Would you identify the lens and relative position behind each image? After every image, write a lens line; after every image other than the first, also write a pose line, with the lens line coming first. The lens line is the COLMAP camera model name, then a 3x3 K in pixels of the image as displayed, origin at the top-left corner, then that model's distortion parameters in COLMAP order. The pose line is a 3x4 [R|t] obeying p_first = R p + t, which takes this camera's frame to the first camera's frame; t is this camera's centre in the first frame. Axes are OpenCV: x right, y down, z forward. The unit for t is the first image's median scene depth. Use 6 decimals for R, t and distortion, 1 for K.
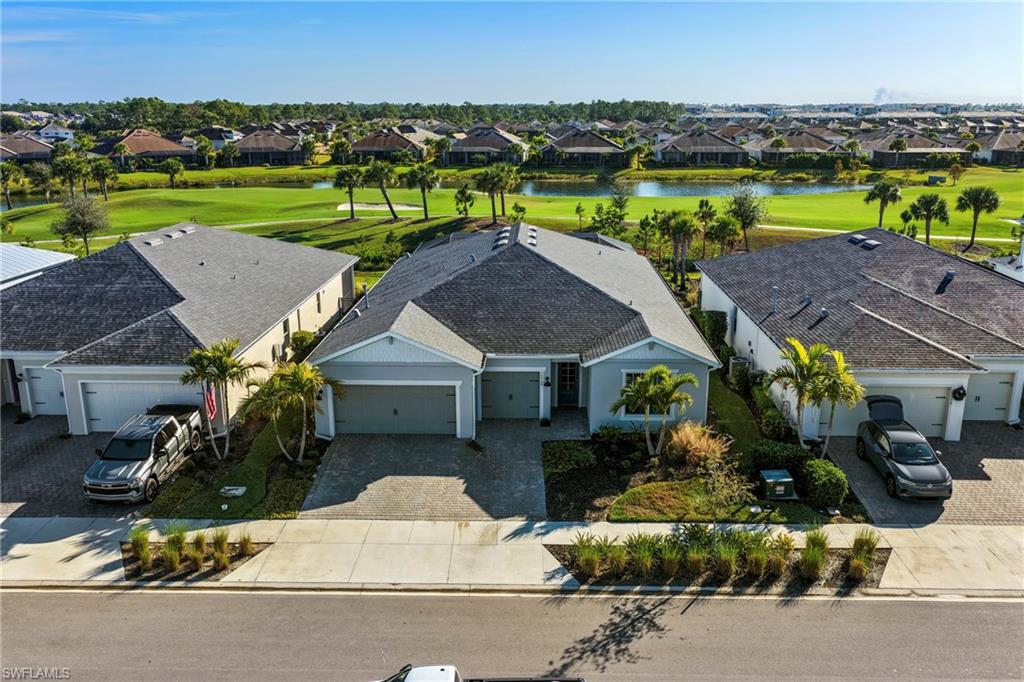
lens RADIAL K [[850.8, 0, 510.7], [0, 850.8, 342.0], [0, 0, 1]] dist [-0.009038, 0.010785]
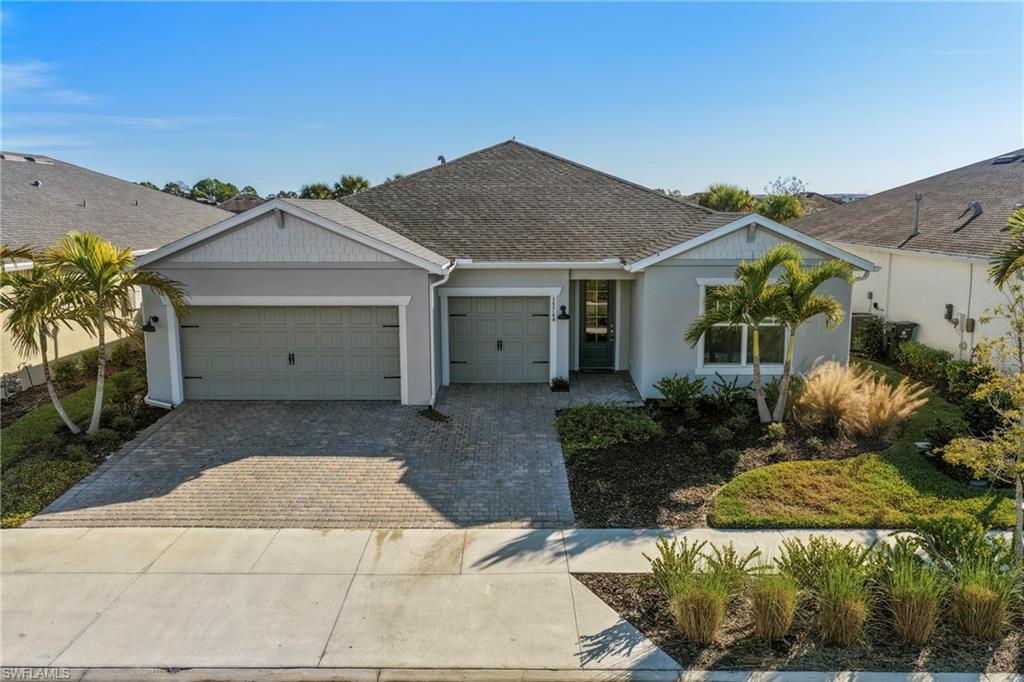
lens RADIAL K [[850.8, 0, 513.4], [0, 850.8, 339.8], [0, 0, 1]] dist [-0.009038, 0.010785]
pose [[0.999967, -0.001422, 0.007972, 0.005598], [0.002331, 0.993331, -0.115275, 0.149501], [-0.007755, 0.115289, 0.993302, 0.496941]]
